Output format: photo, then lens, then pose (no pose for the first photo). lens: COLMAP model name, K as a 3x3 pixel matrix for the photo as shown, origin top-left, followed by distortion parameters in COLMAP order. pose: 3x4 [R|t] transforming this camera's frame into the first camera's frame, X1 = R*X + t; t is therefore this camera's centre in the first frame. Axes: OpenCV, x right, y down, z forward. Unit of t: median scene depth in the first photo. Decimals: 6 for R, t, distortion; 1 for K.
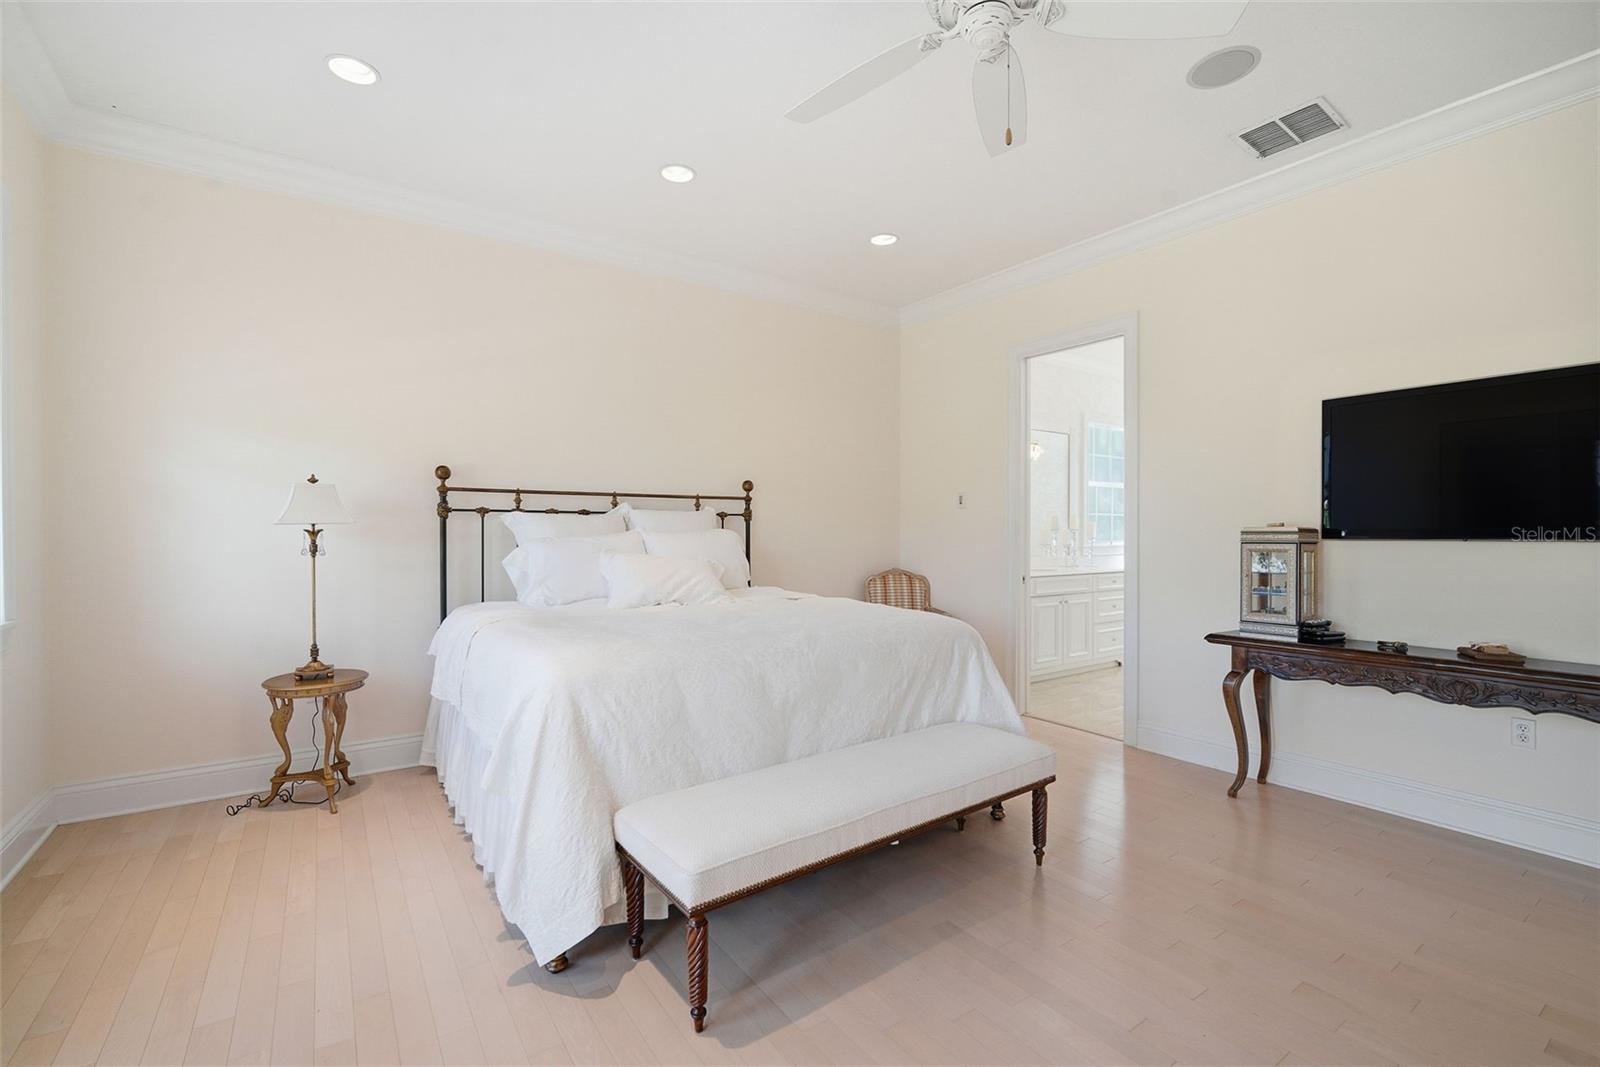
lens RADIAL K [[704.9, 0, 802.4], [0, 704.9, 533.0], [0, 0, 1]] dist [-0.006847, 0.001061]
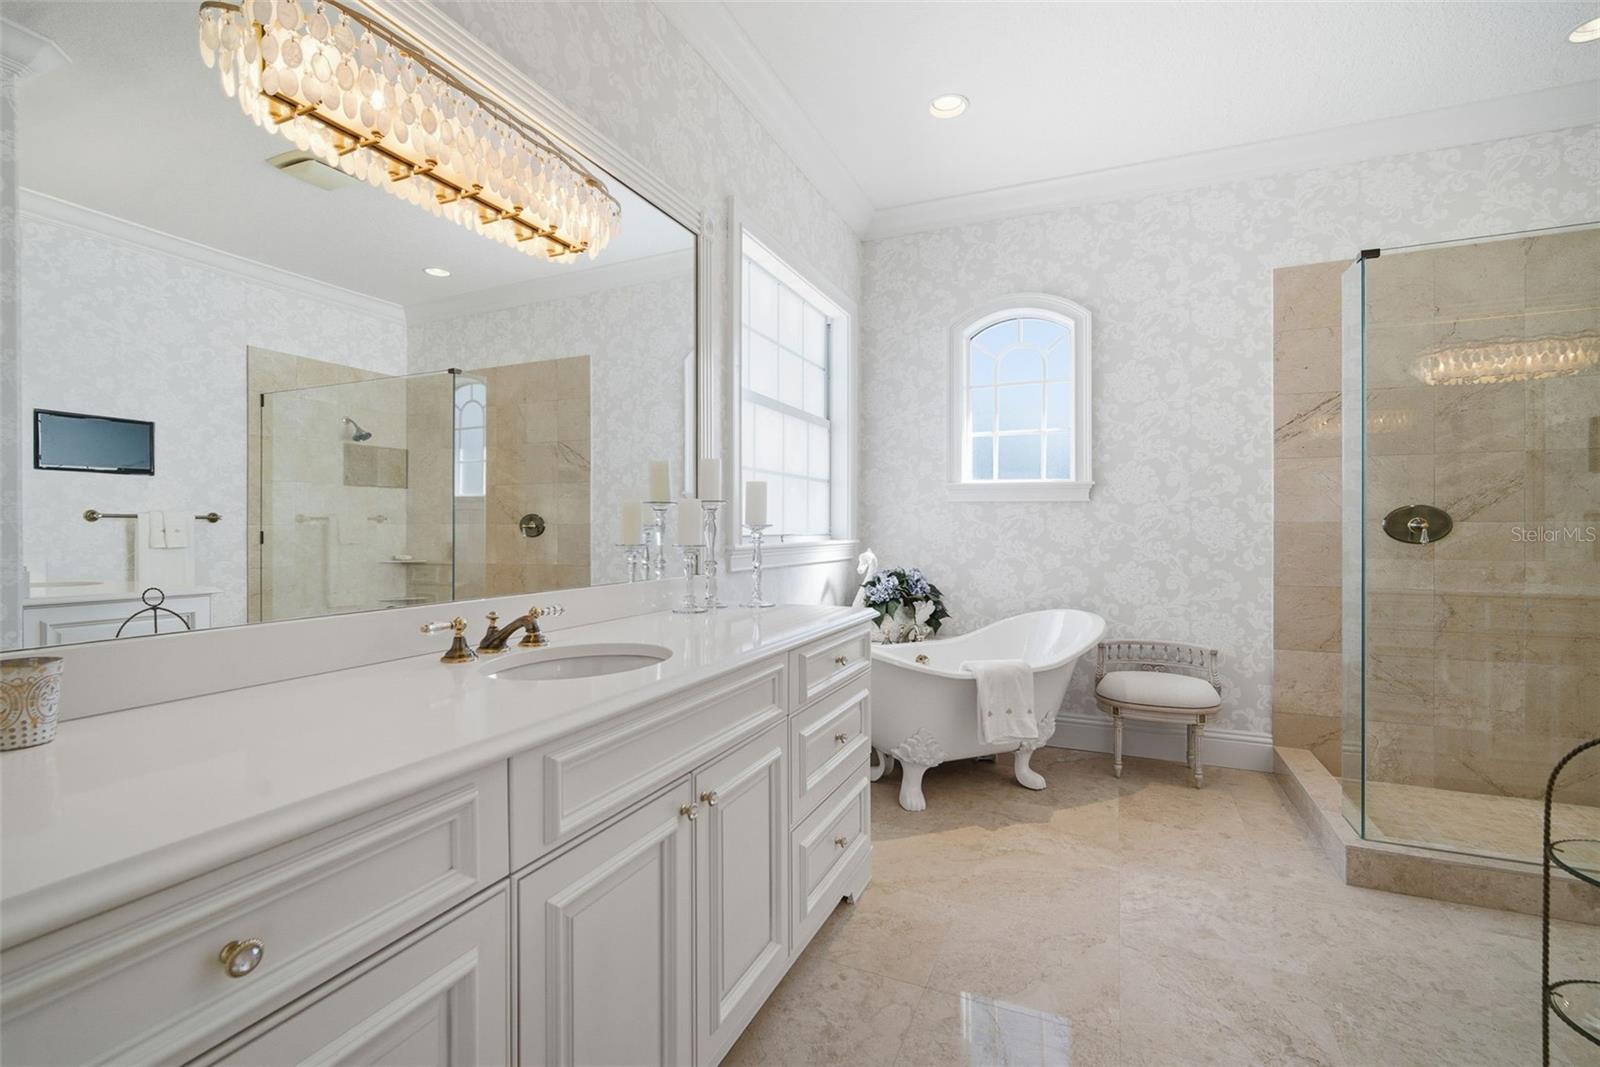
lens RADIAL K [[704.9, 0, 800.3], [0, 704.9, 530.0], [0, 0, 1]] dist [-0.006847, 0.001061]
pose [[0.856409, -0.001441, 0.516296, 0.239470], [0.000863, 0.999999, 0.001359, 0.008880], [-0.516297, -0.000718, 0.856409, 0.668597]]
